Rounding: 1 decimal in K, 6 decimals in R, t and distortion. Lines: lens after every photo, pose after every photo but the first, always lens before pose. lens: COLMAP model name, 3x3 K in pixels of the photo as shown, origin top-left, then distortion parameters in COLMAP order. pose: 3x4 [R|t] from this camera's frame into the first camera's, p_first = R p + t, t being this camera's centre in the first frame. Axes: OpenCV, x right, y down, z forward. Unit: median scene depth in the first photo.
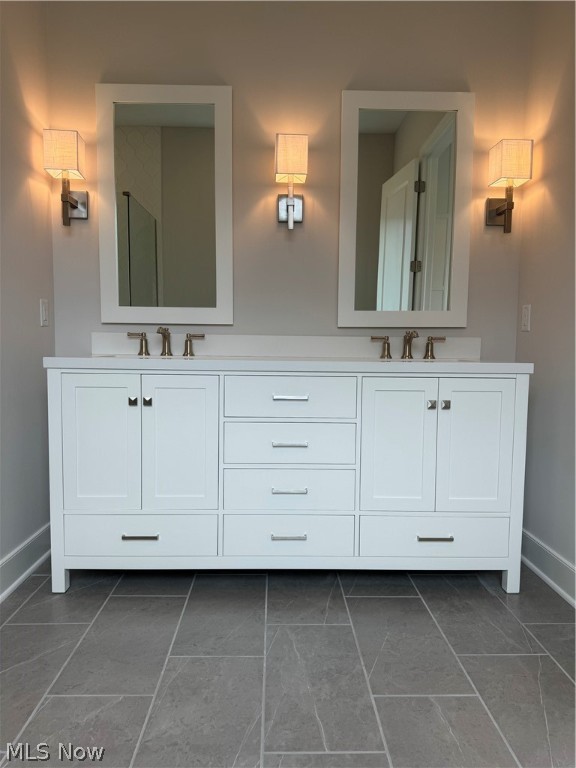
lens RADIAL K [[546.1, 0, 288.0], [0, 546.1, 384.0], [0, 0, 1]] dist [0.004437, -0.003641]
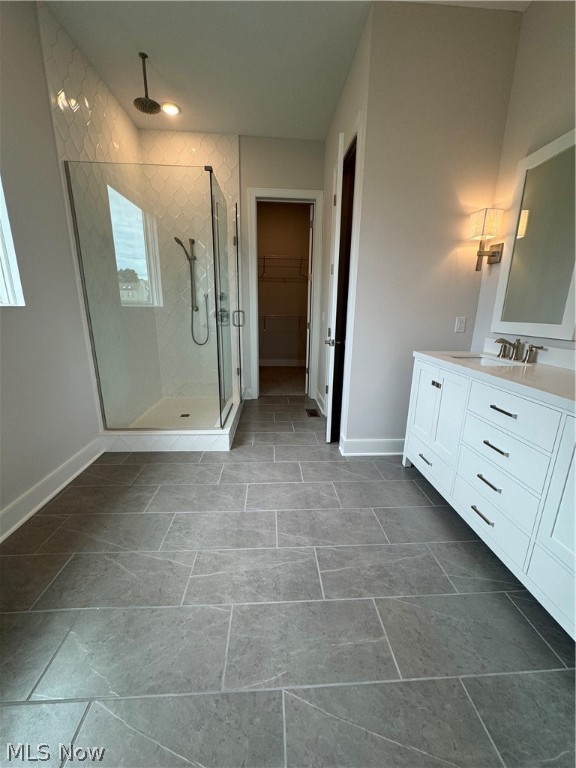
lens RADIAL K [[304.1, 0, 288.0], [0, 304.1, 384.0], [0, 0, 1]] dist [-0.010167, 0.000168]
pose [[0.030059, 0.228207, -0.973148, 0.625602], [-0.087885, 0.970421, 0.224853, -0.139047], [0.995677, 0.078767, 0.049226, 0.502381]]
